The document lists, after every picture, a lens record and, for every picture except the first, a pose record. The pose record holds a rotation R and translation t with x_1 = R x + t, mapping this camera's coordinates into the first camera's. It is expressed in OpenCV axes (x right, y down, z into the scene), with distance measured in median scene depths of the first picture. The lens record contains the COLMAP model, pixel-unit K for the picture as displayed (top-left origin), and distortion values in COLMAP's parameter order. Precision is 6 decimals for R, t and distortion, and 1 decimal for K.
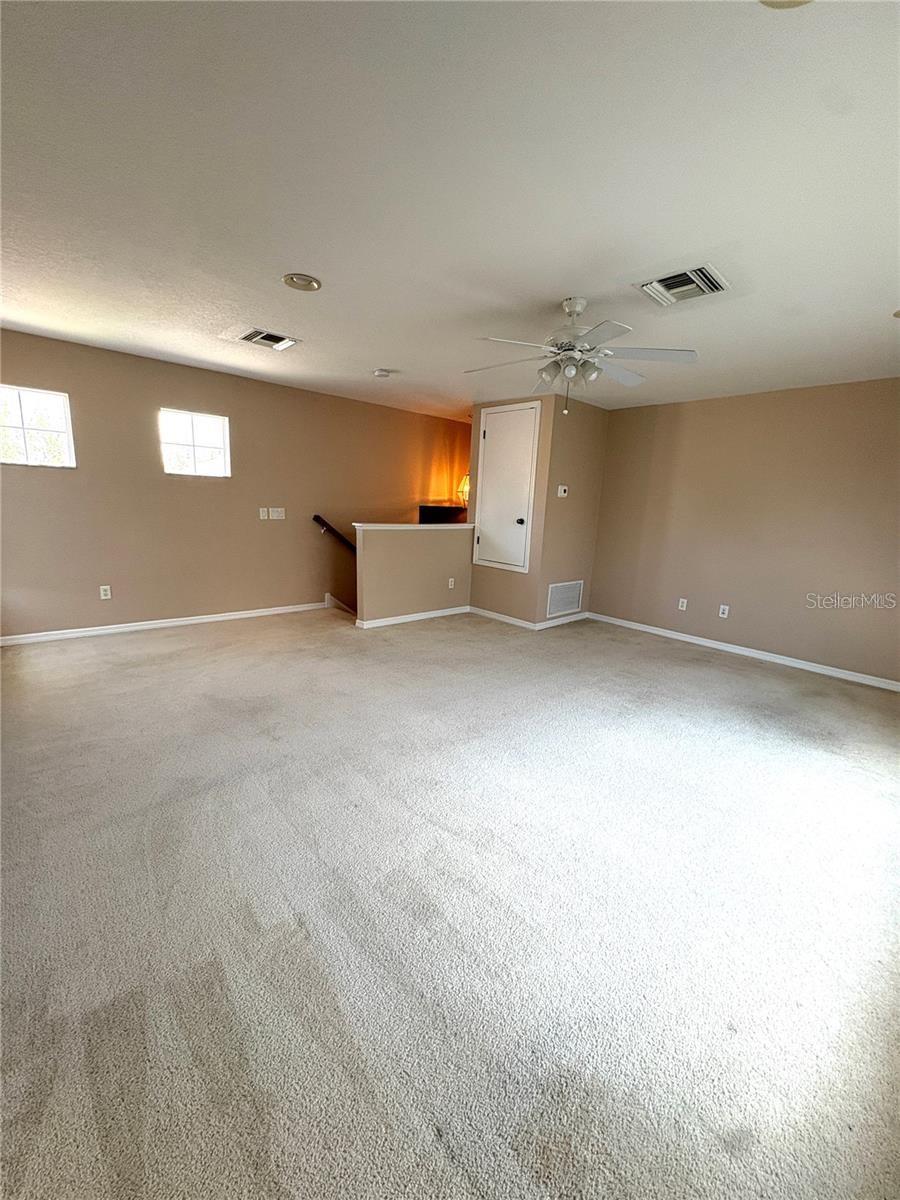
lens RADIAL K [[478.7, 0, 450.5], [0, 478.7, 599.4], [0, 0, 1]] dist [0.000728, -0.000270]
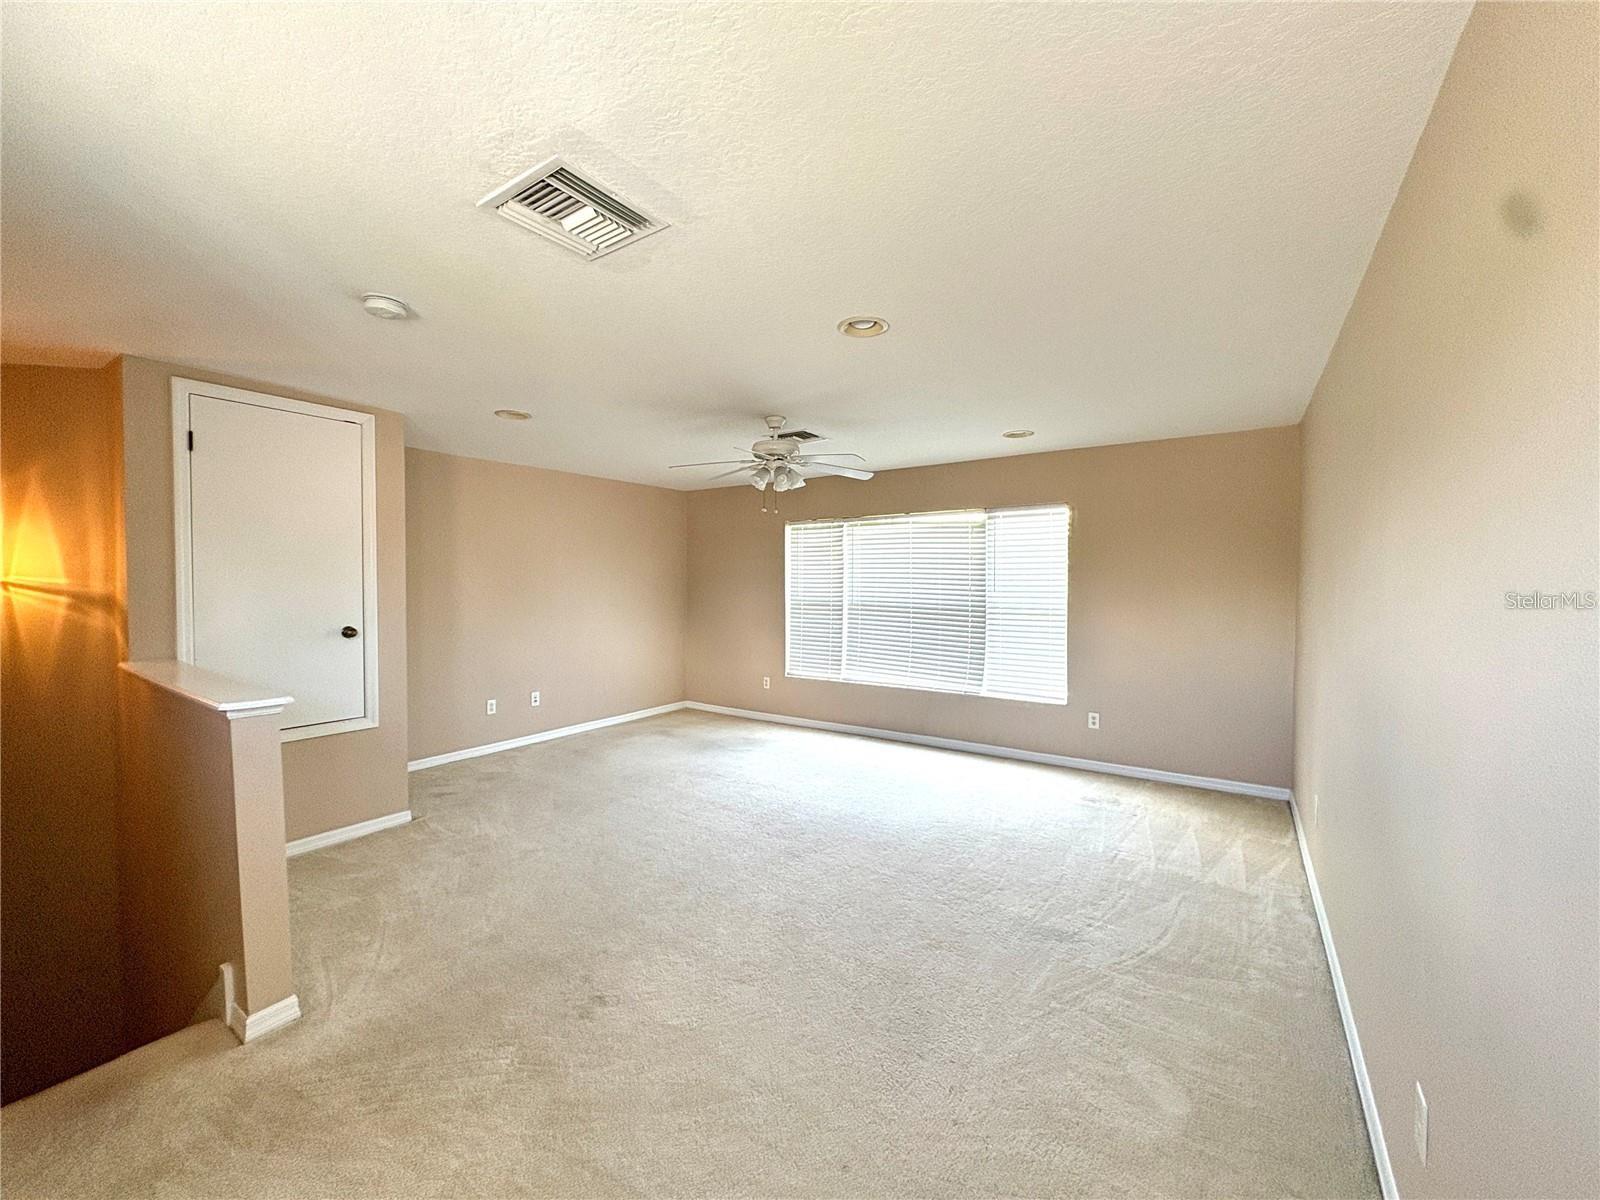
lens RADIAL K [[638.2, 0, 799.3], [0, 638.2, 598.4], [0, 0, 1]] dist [0.000728, -0.000270]
pose [[-0.238267, -0.073231, 0.968435, -0.659786], [0.186281, 0.975193, 0.119573, -0.201360], [-0.953167, 0.208891, -0.218715, 0.726133]]
